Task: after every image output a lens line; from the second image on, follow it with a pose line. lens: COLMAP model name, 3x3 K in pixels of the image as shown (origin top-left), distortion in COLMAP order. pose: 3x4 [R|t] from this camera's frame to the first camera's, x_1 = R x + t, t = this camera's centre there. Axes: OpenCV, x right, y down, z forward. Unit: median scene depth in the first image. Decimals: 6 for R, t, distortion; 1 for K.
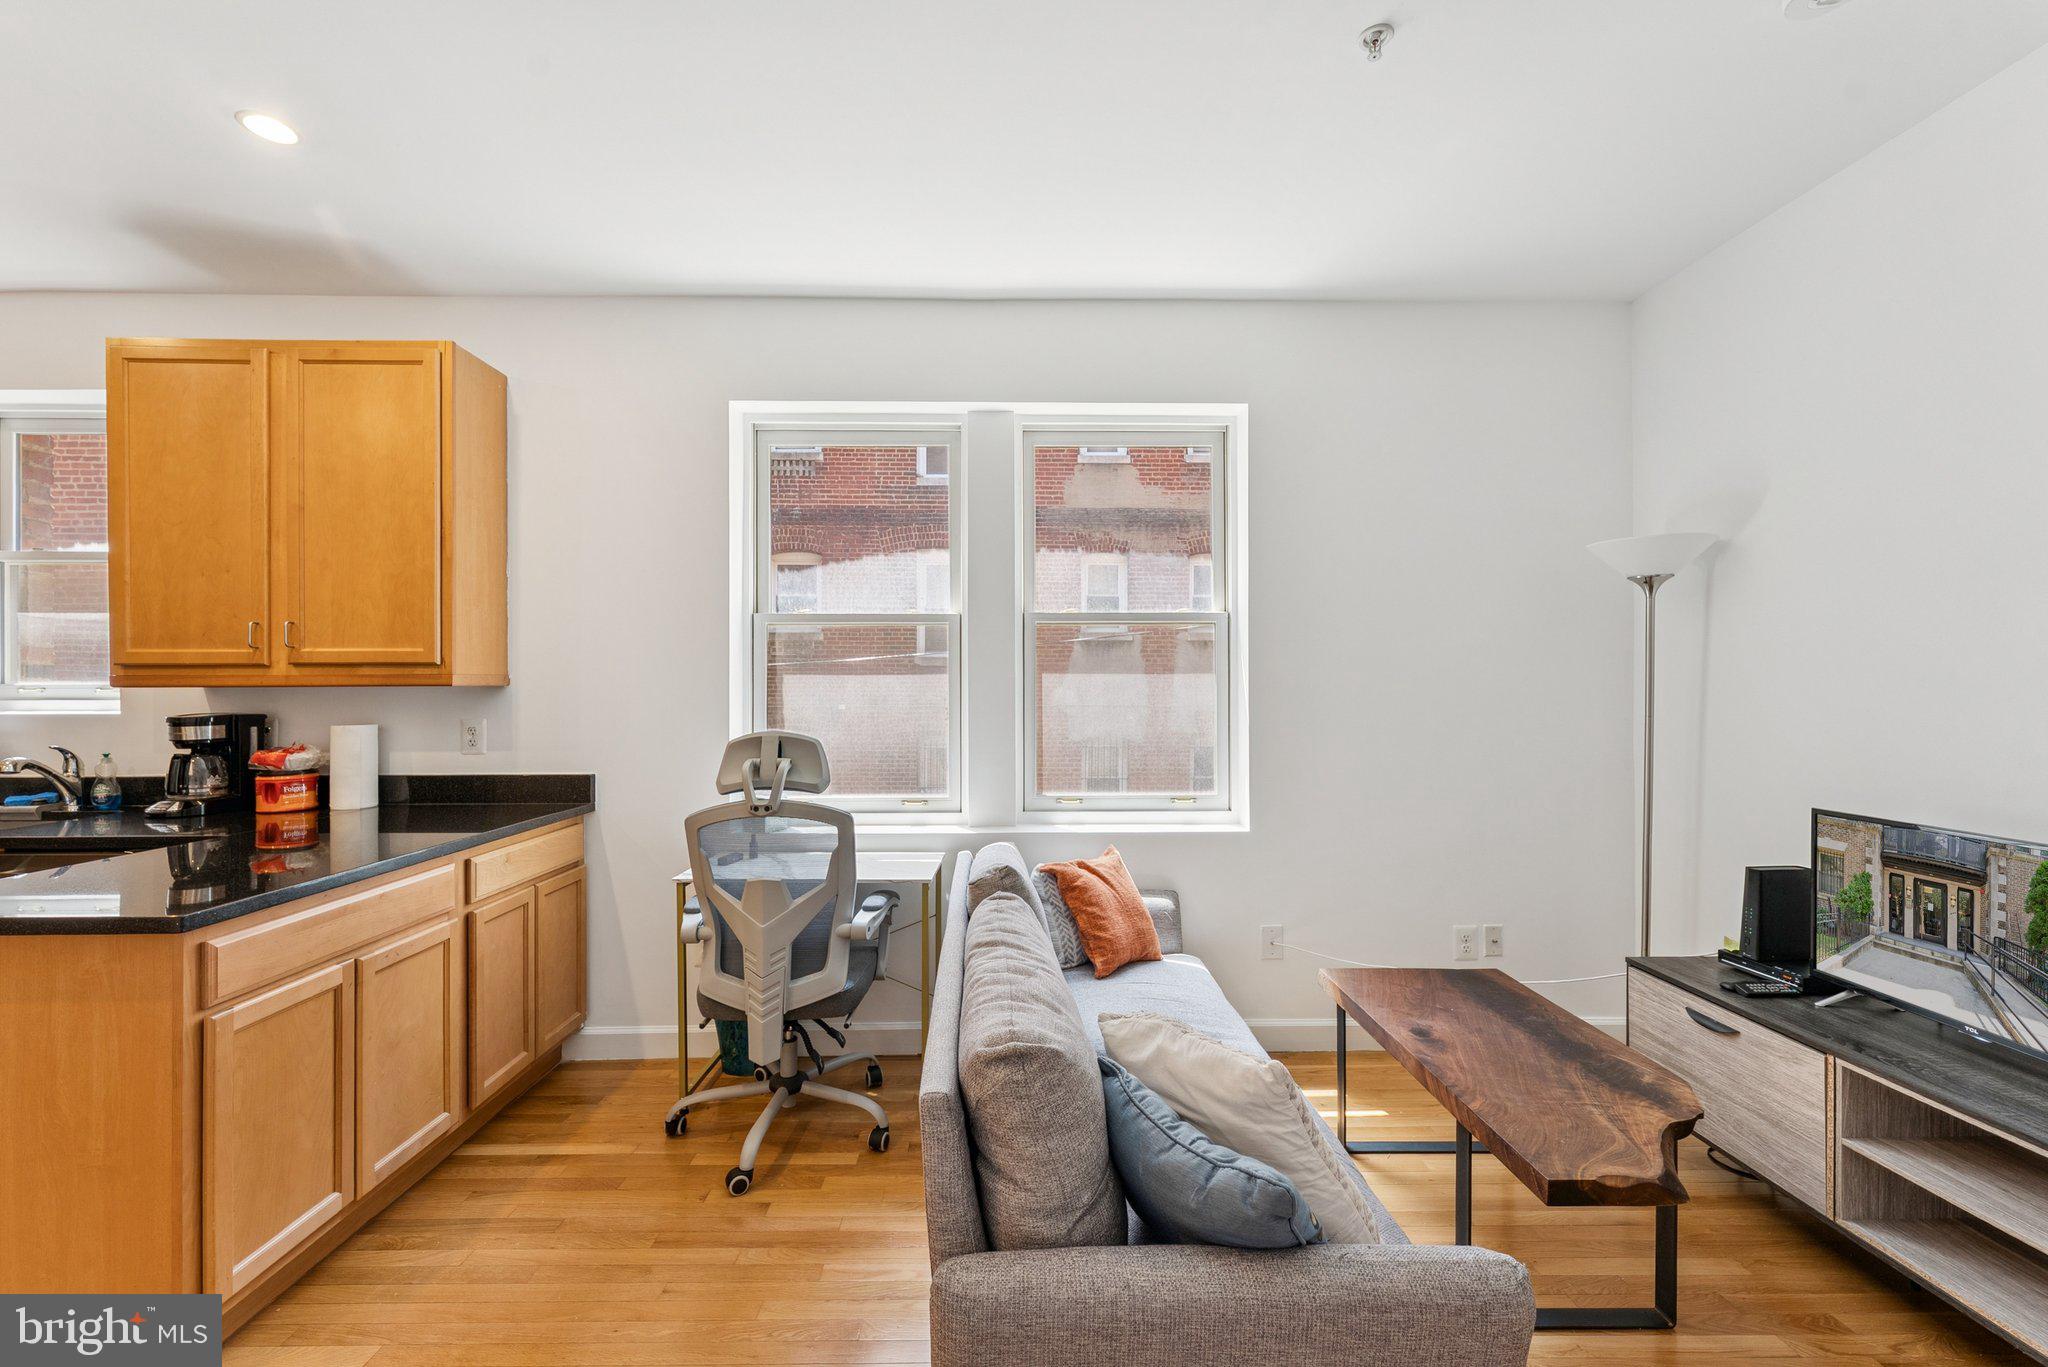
lens RADIAL K [[828.9, 0, 1033.6], [0, 828.9, 694.9], [0, 0, 1]] dist [0.001385, -0.000017]
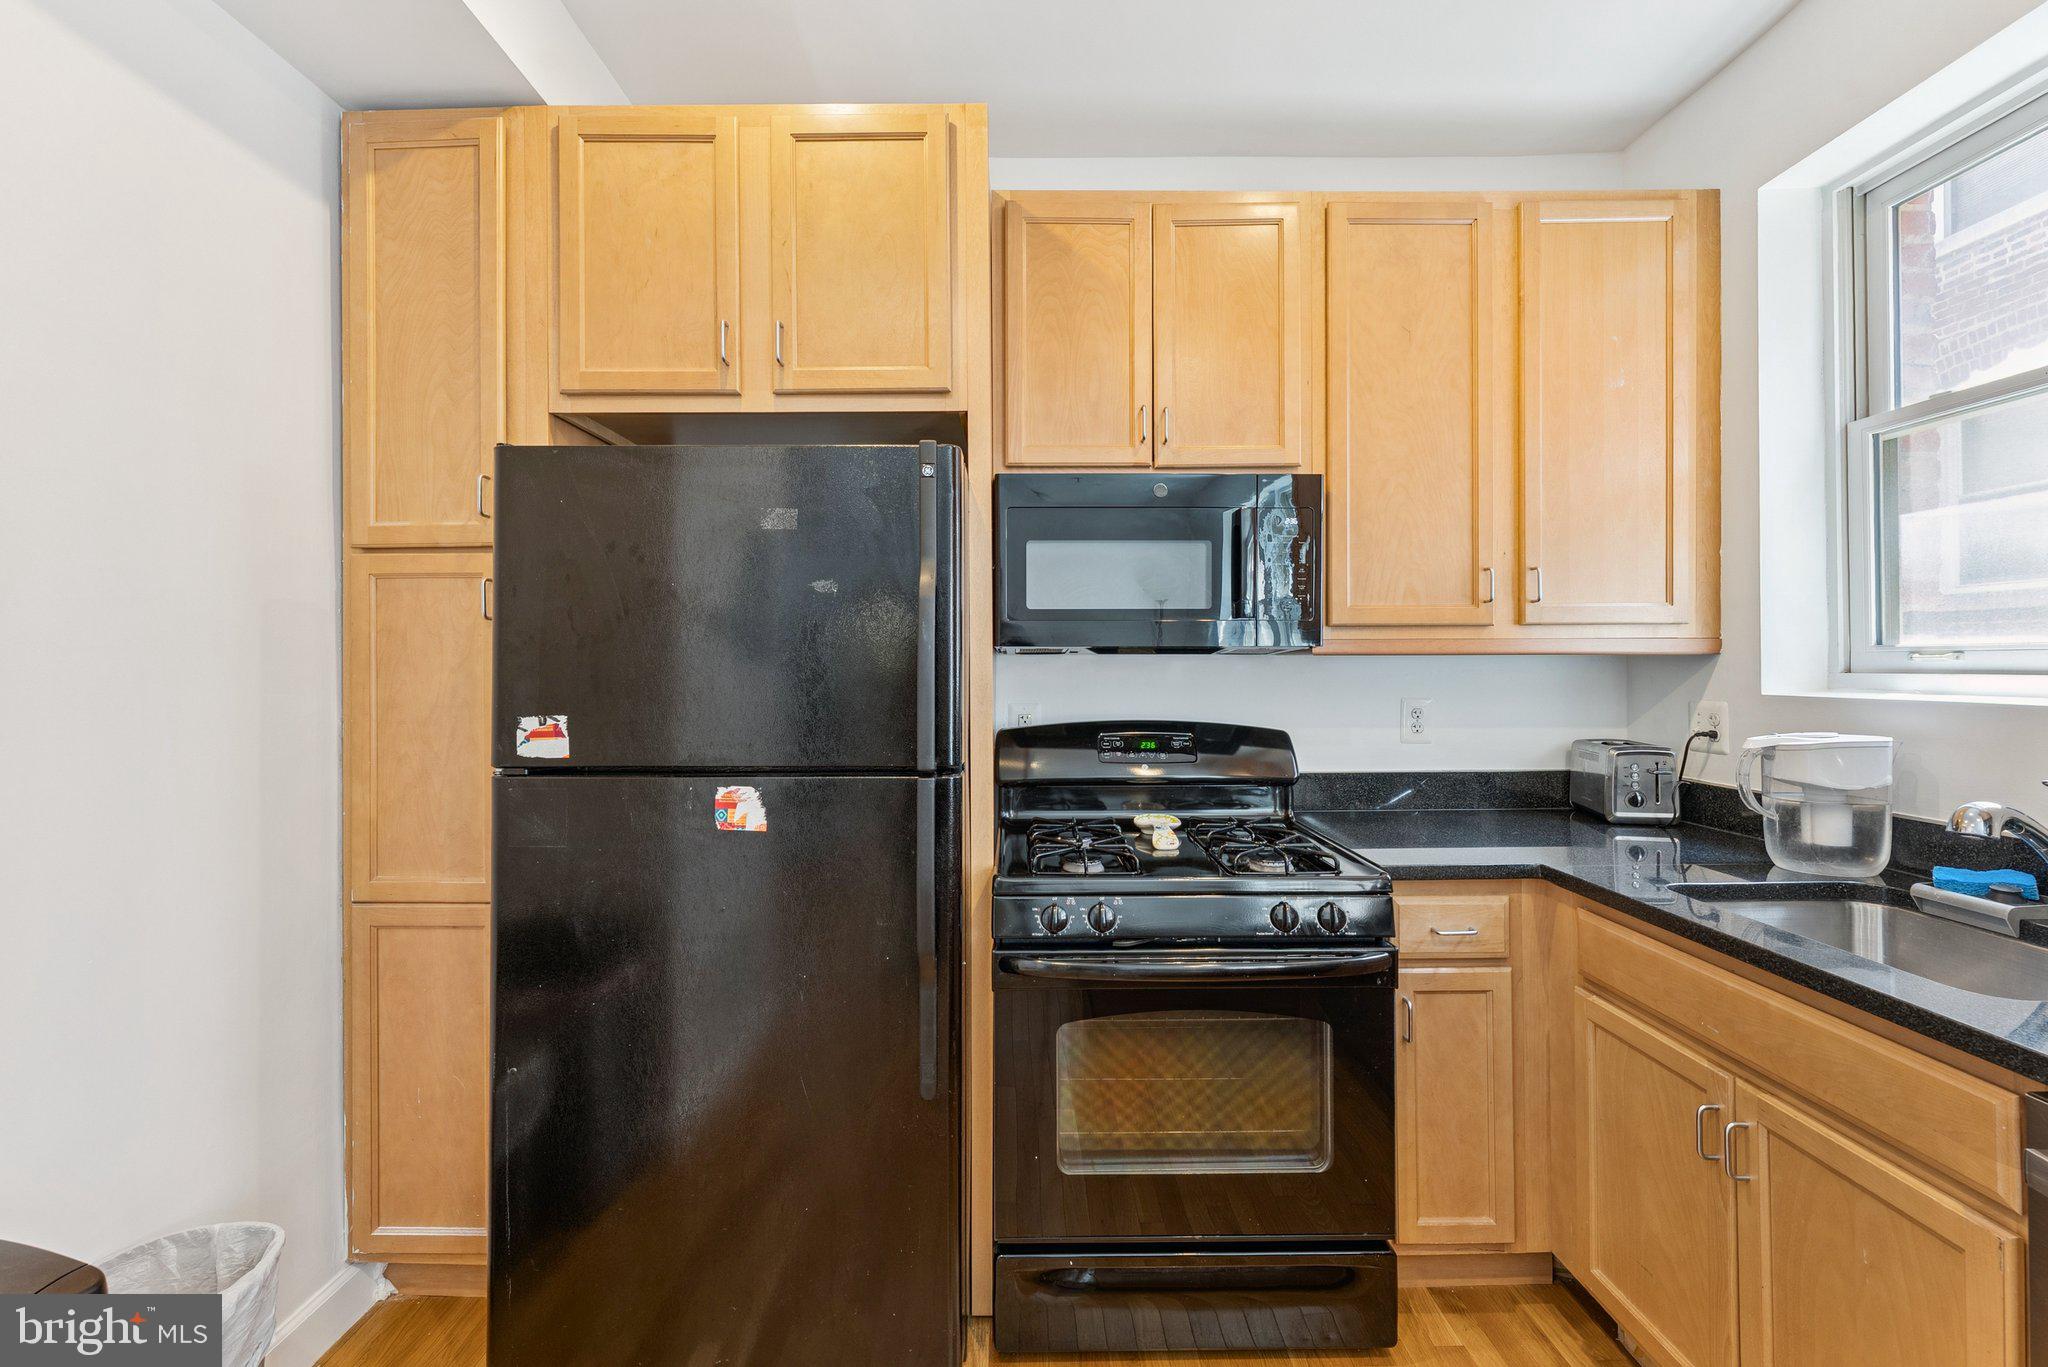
lens RADIAL K [[807.7, 0, 1021.5], [0, 807.7, 659.5], [0, 0, 1]] dist [0.001697, 0.000089]
pose [[-0.016257, -0.002022, -0.999866, -0.746484], [0.000297, 0.999998, -0.002027, -0.002355], [0.999868, -0.000330, -0.016256, 0.461532]]
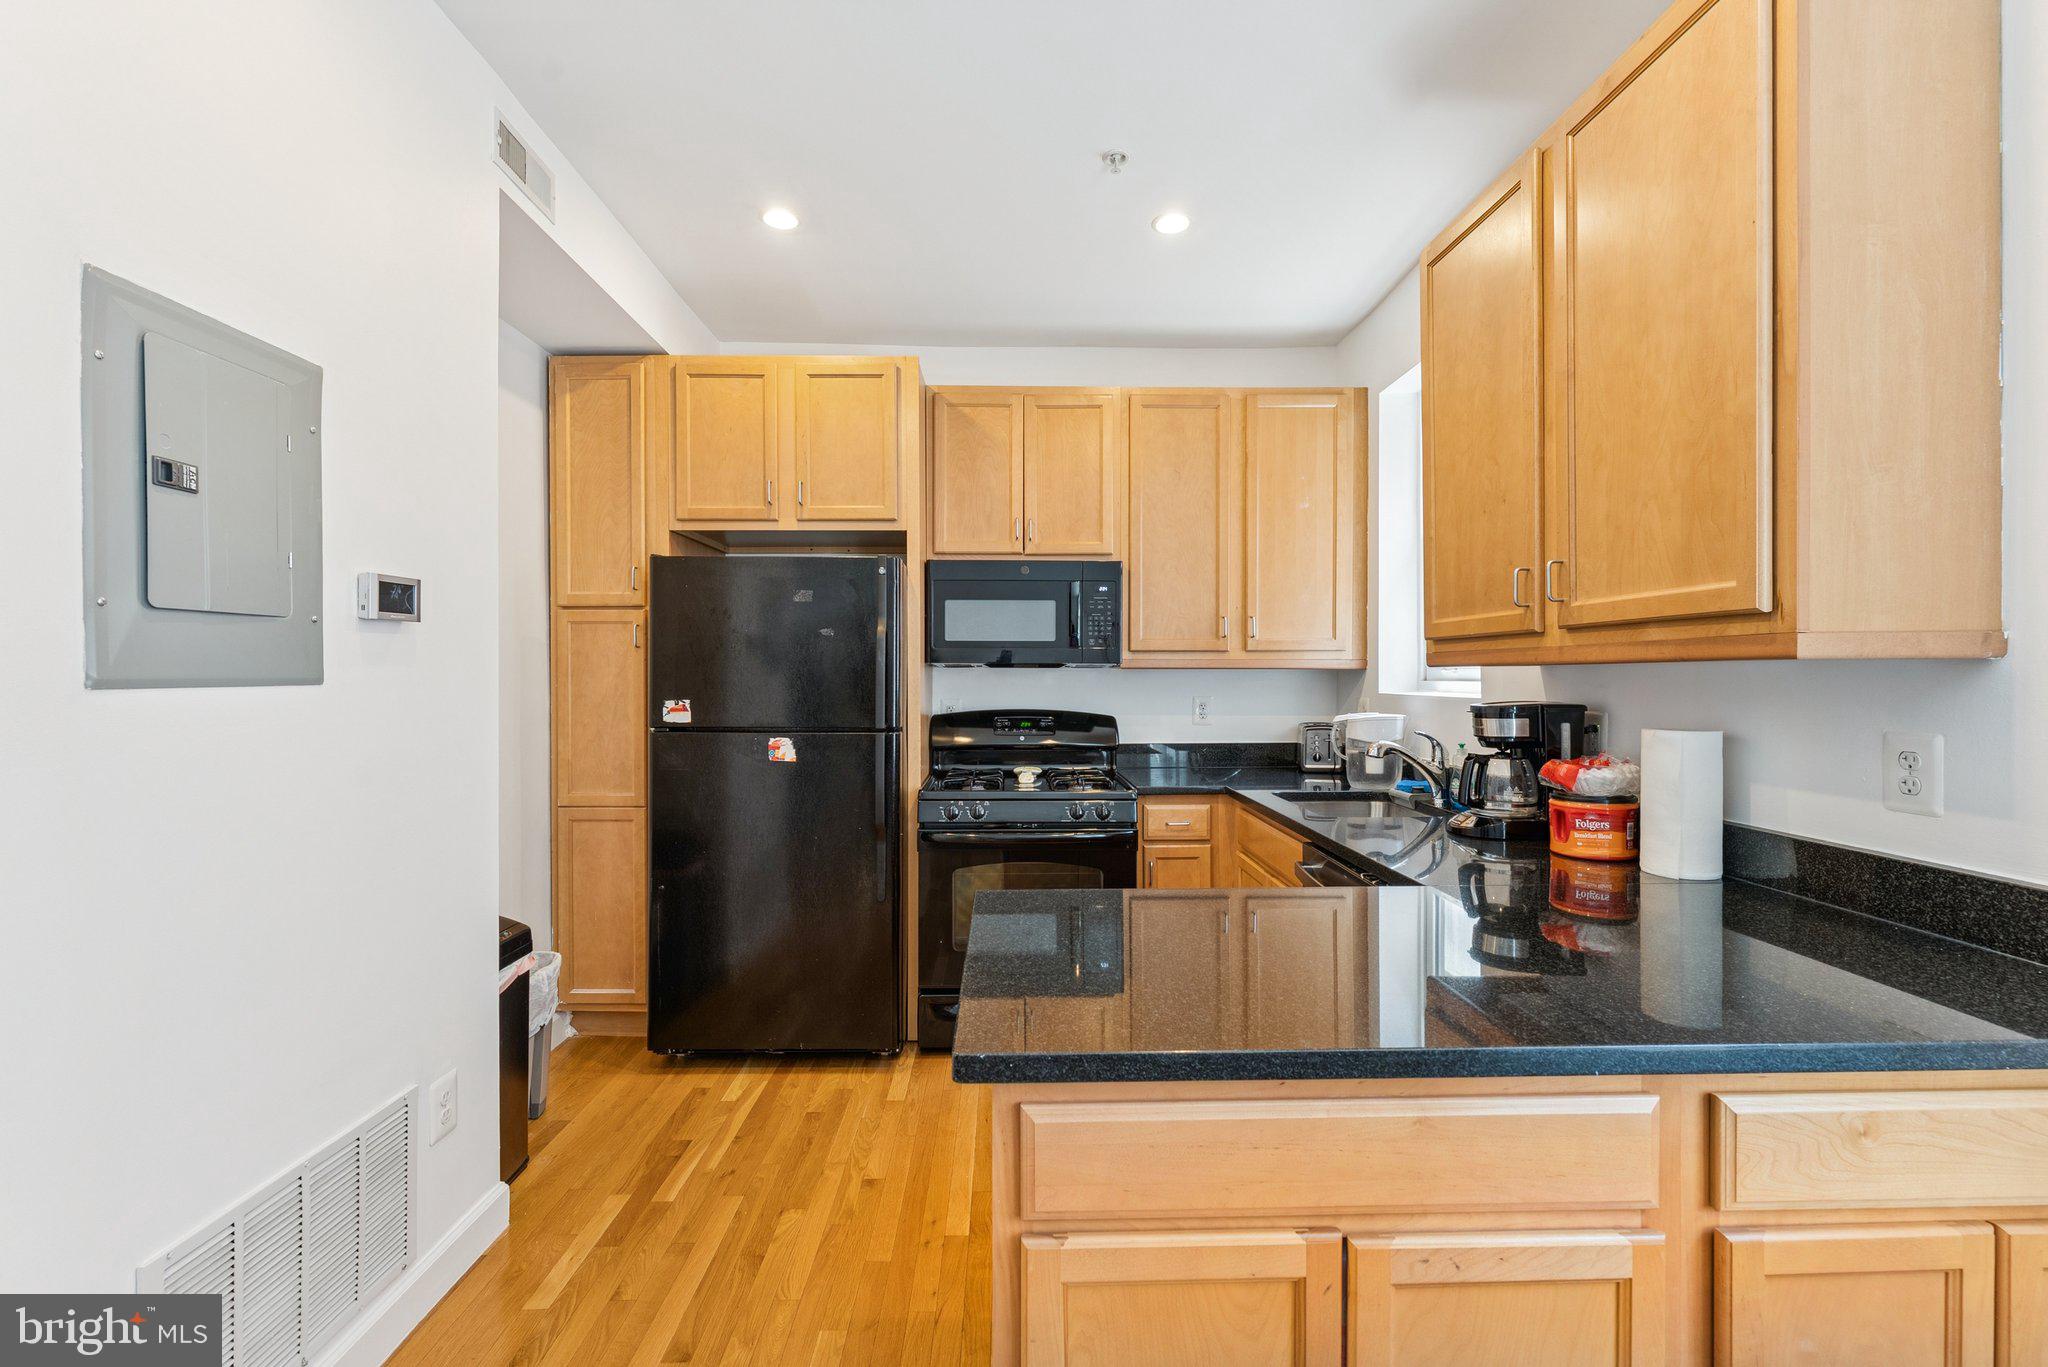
lens RADIAL K [[861.9, 0, 1020.9], [0, 861.9, 674.3], [0, 0, 1]] dist [0.001685, 0.000544]
pose [[-0.010487, 0.001896, -0.999943, -0.226213], [-0.003176, 0.999993, 0.001929, -0.001858], [0.999940, 0.003196, -0.010481, 0.571775]]
